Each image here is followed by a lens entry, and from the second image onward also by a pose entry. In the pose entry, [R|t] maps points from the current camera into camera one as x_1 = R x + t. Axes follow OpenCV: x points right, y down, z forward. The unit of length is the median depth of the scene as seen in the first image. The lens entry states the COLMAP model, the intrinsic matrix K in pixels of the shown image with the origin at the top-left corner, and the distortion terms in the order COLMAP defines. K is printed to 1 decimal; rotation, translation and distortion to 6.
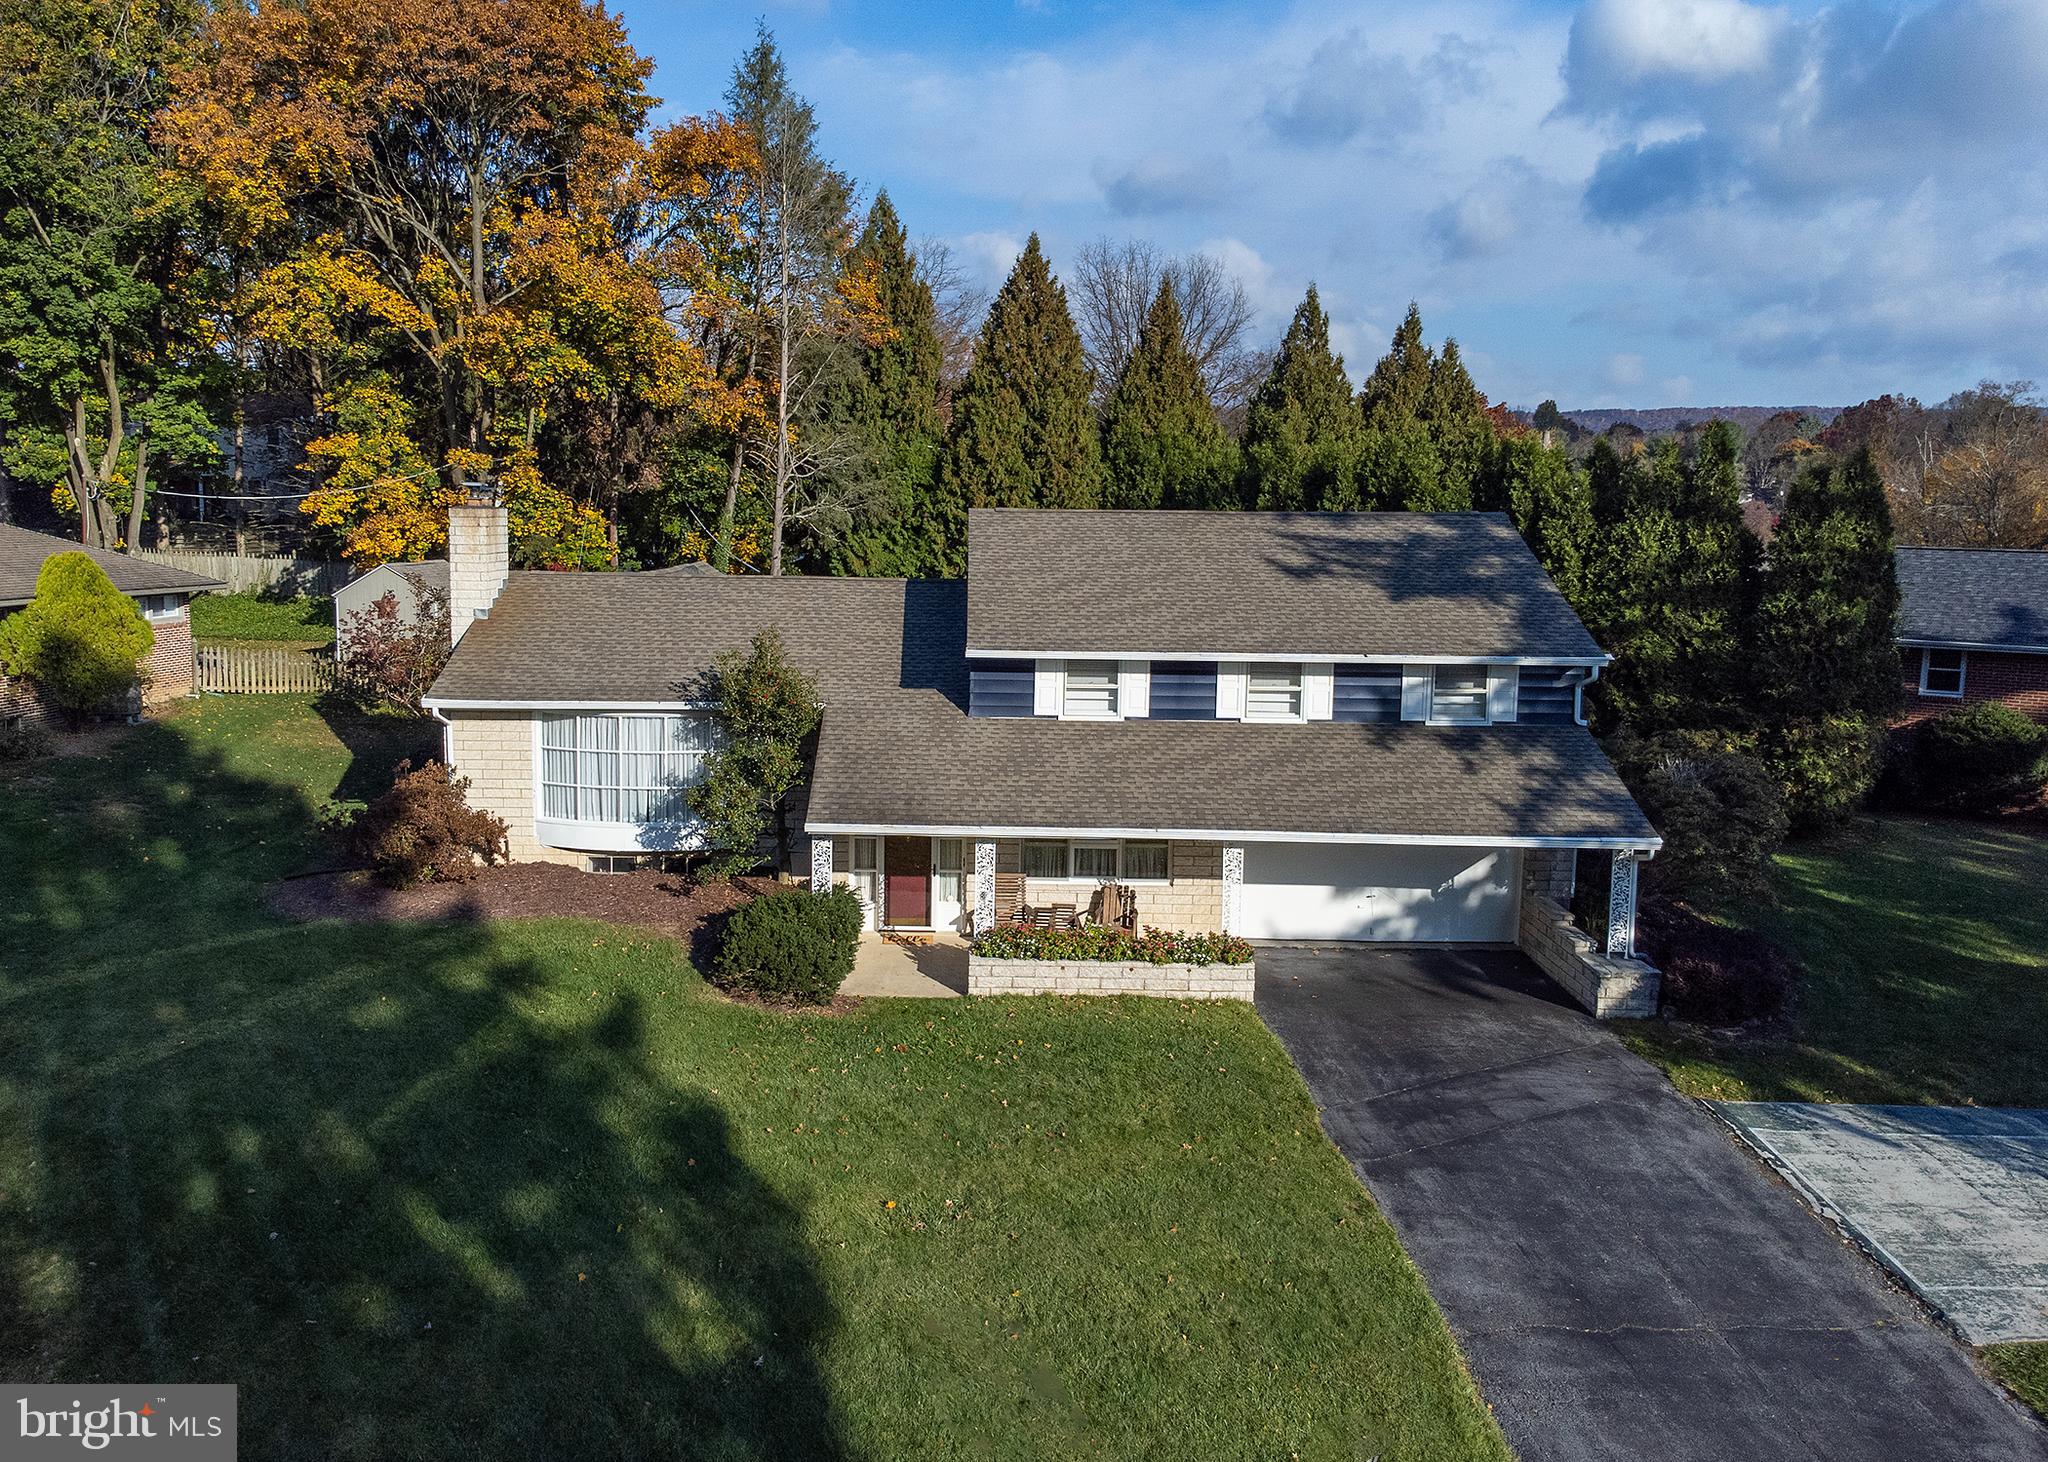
lens RADIAL K [[1570.3, 0, 1024.0], [0, 1570.3, 731.0], [0, 0, 1]] dist [-0.001215, 0.000165]
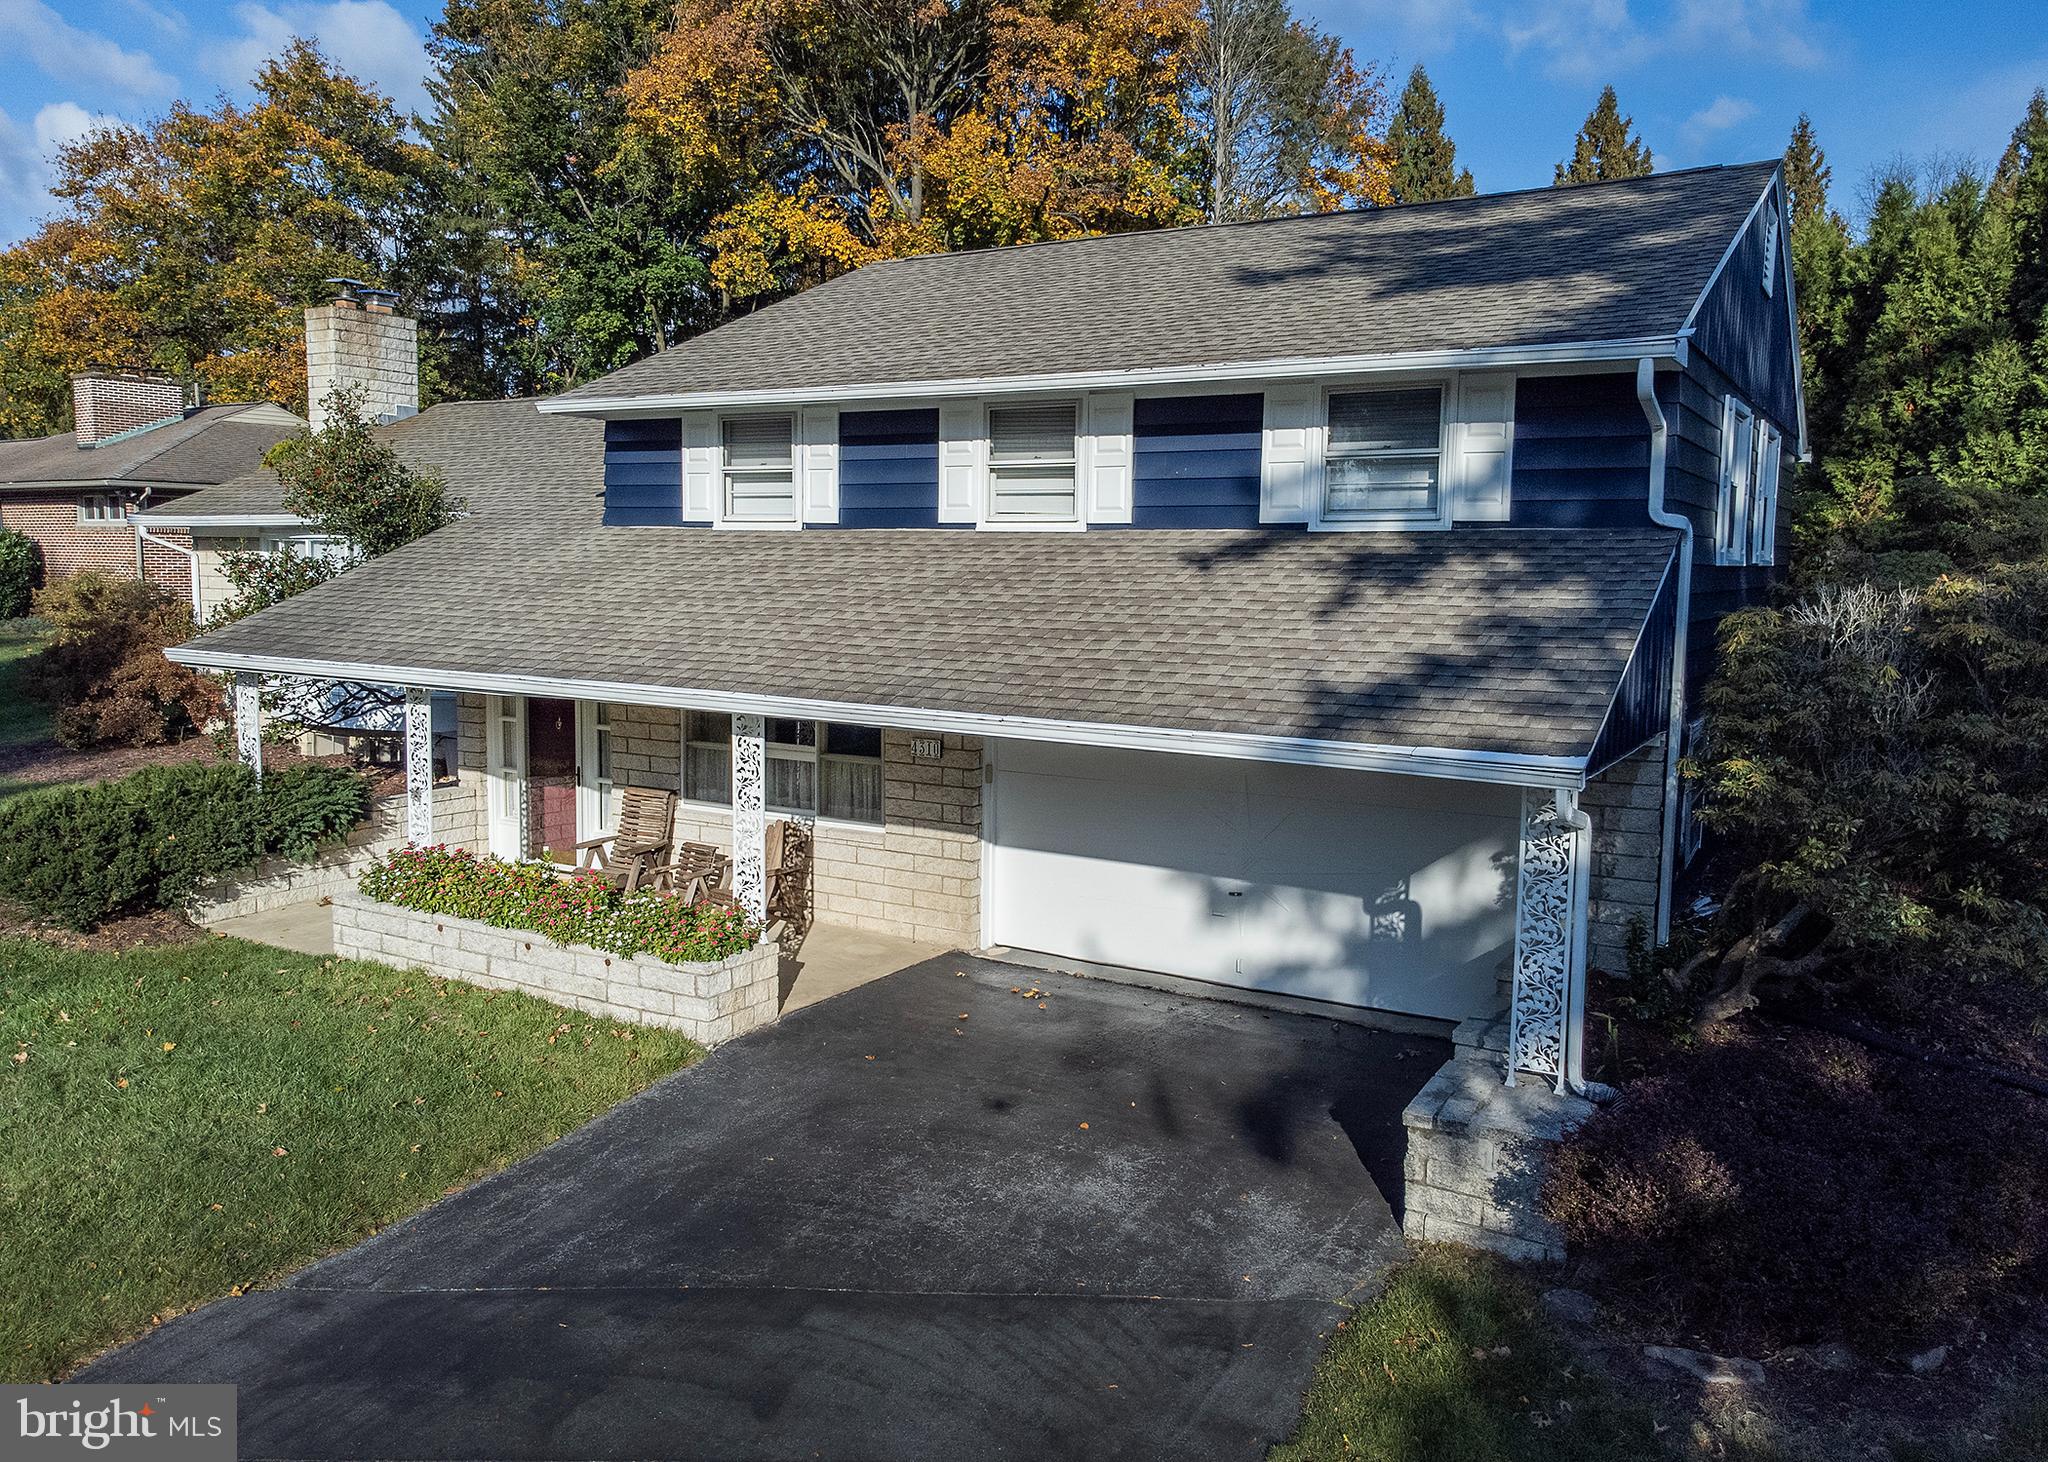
lens RADIAL K [[1565.0, 0, 1023.6], [0, 1565.0, 685.3], [0, 0, 1]] dist [0.020914, -0.000412]
pose [[0.859311, 0.038950, -0.509968, 0.463705], [-0.070323, 0.996624, -0.042377, 0.074238], [0.506596, 0.072277, 0.859149, 0.613224]]
